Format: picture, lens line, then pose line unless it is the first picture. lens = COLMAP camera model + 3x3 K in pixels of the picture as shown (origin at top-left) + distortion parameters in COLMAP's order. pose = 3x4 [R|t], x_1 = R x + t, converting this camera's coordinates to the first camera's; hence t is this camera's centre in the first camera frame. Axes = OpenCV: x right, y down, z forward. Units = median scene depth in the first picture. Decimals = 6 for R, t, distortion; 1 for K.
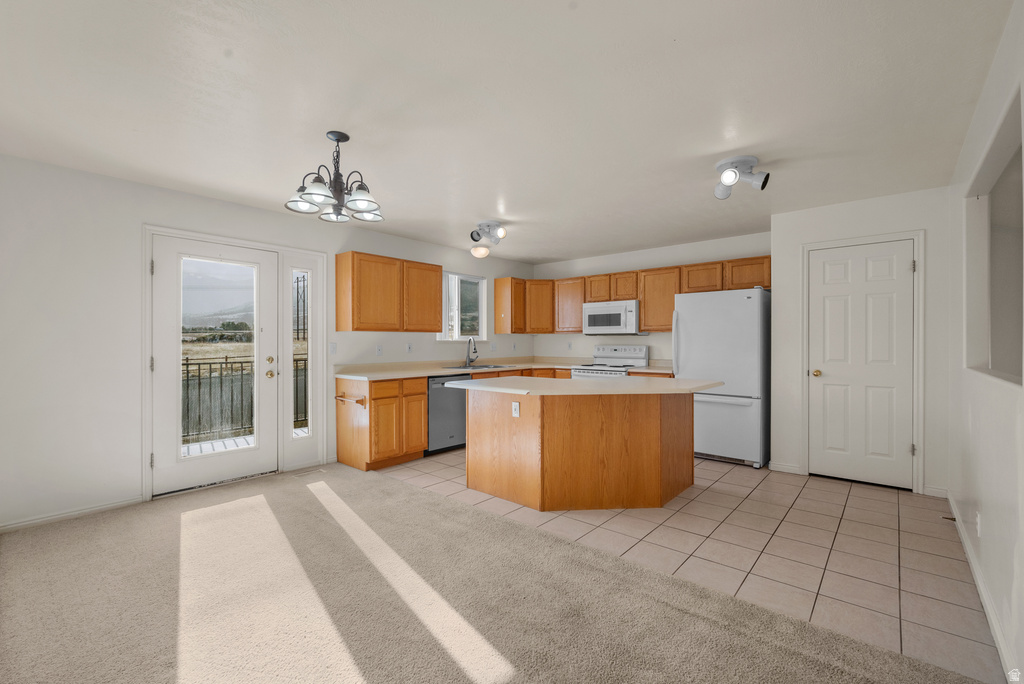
lens RADIAL K [[444.4, 0, 513.8], [0, 444.4, 339.7], [0, 0, 1]] dist [-0.001633, 0.000047]
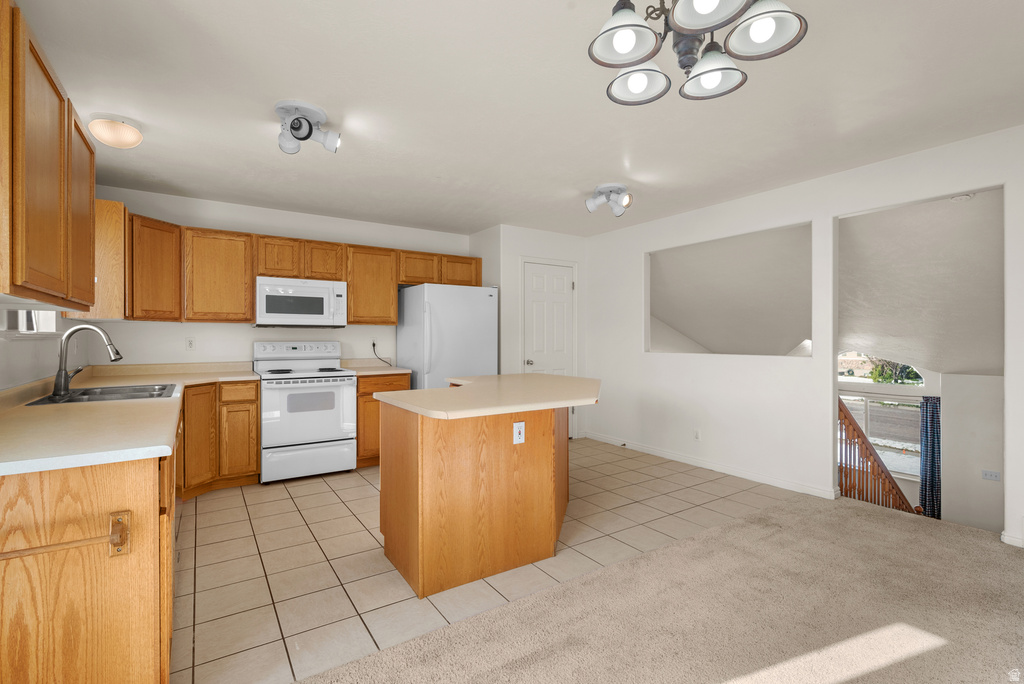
lens RADIAL K [[472.4, 0, 514.0], [0, 472.4, 343.3], [0, 0, 1]] dist [0.005340, 0.000371]
pose [[0.266532, -0.010704, 0.963767, -0.436953], [-0.004381, 0.999915, 0.012318, 0.005132], [-0.963816, -0.007506, 0.266462, 0.502144]]
